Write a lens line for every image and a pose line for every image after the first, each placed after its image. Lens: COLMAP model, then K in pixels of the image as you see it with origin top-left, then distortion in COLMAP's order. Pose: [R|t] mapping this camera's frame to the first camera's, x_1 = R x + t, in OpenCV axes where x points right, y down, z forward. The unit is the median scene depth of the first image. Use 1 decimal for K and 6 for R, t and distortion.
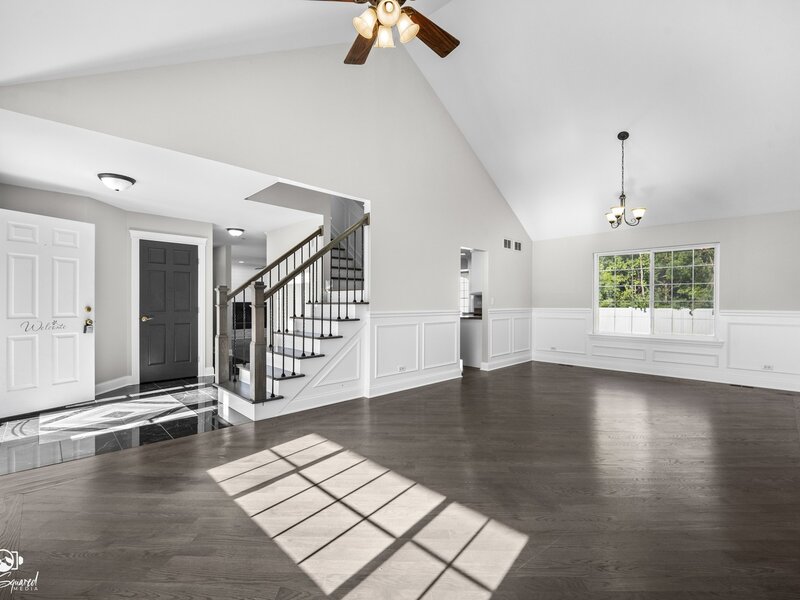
lens RADIAL K [[368.8, 0, 387.9], [0, 368.8, 302.5], [0, 0, 1]] dist [-0.022096, -0.009317]
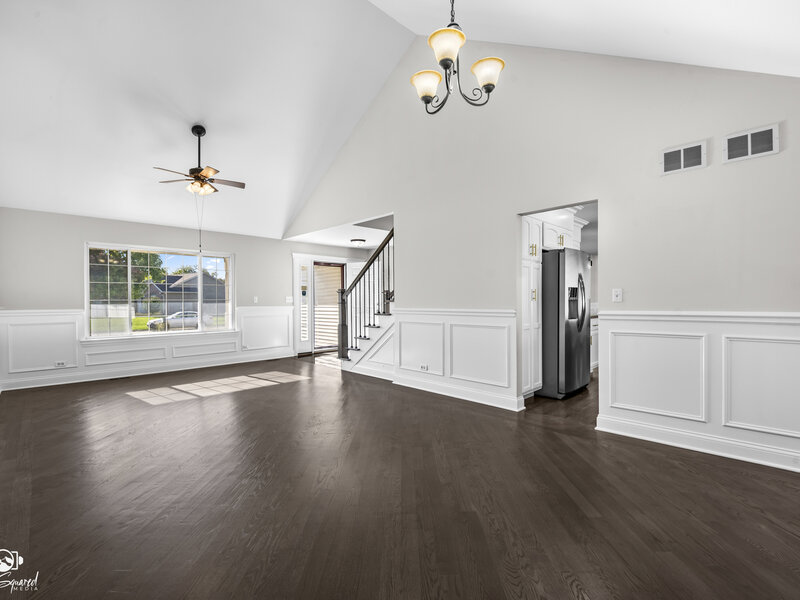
lens RADIAL K [[368.8, 0, 387.9], [0, 368.8, 302.5], [0, 0, 1]] dist [-0.022096, -0.009317]
pose [[-0.004388, 0.006518, -0.999969, 0.929024], [0.010248, 0.999927, 0.006472, -0.000681], [0.999938, -0.010219, -0.004455, 0.833916]]
